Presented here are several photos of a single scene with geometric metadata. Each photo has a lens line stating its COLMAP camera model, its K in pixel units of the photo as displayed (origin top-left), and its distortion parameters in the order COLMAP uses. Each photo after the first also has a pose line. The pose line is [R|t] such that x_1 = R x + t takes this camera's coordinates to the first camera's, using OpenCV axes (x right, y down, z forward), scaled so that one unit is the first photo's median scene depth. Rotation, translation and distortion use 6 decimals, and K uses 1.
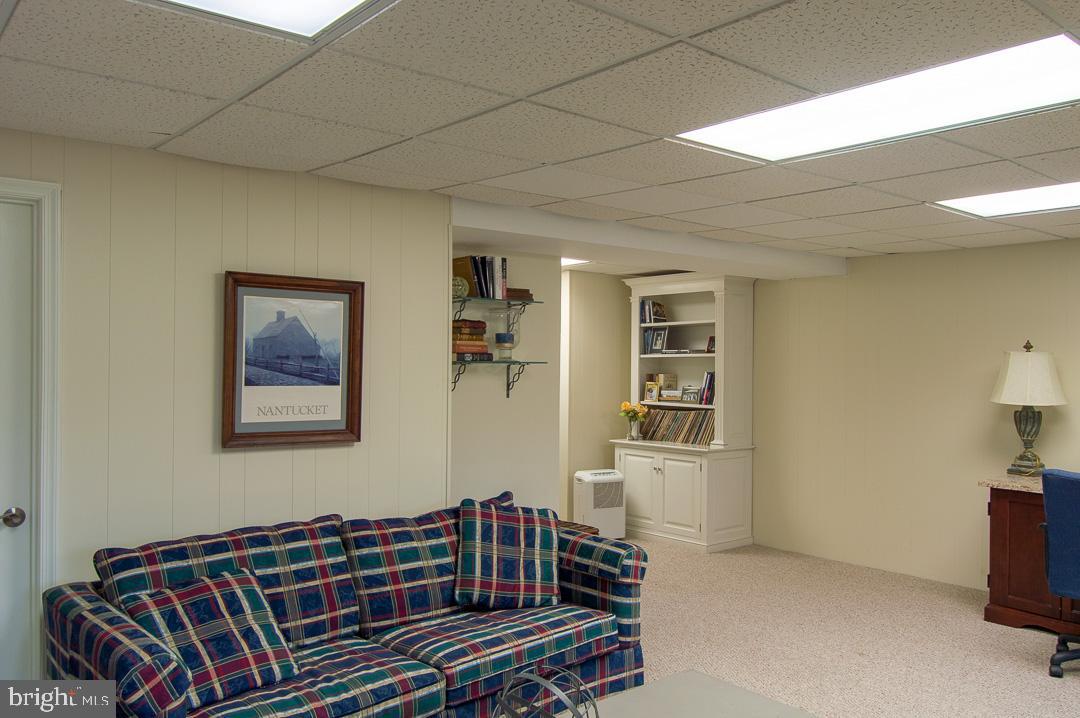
lens RADIAL K [[865.2, 0, 540.0], [0, 865.2, 359.0], [0, 0, 1]] dist [-0.001488, 0.000851]
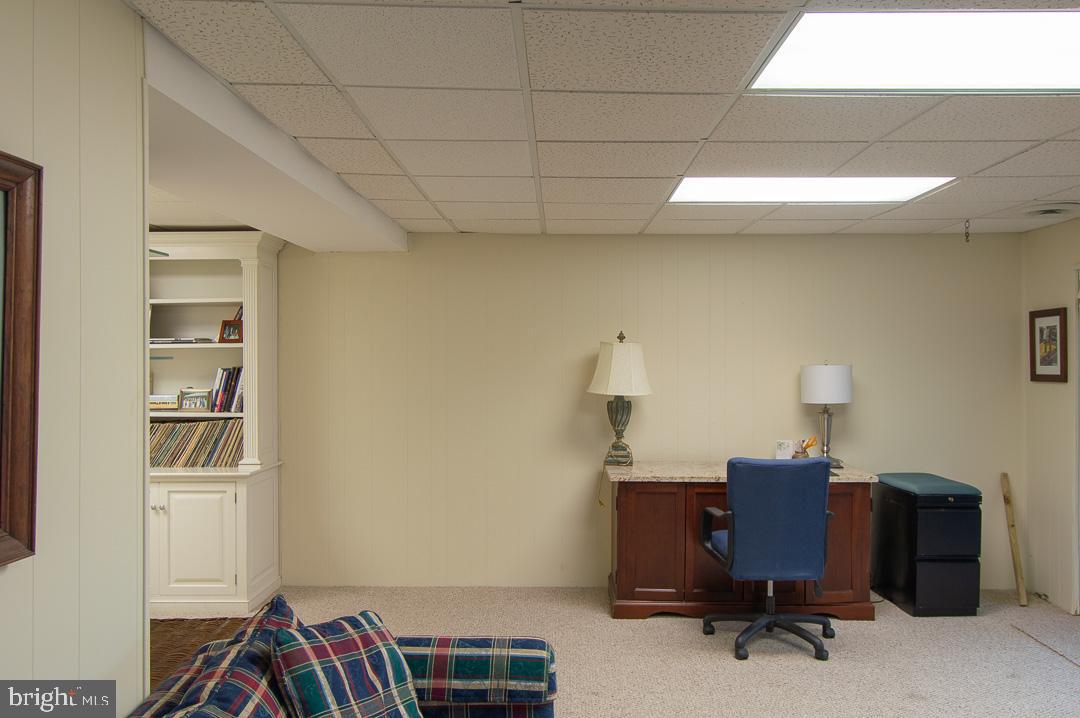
lens RADIAL K [[879.2, 0, 540.0], [0, 879.2, 359.0], [0, 0, 1]] dist [-0.006455, -0.000733]
pose [[0.645527, -0.010939, 0.763659, -0.274774], [0.003701, 0.999930, 0.011196, -0.000450], [-0.763728, -0.004401, 0.645523, 0.406325]]
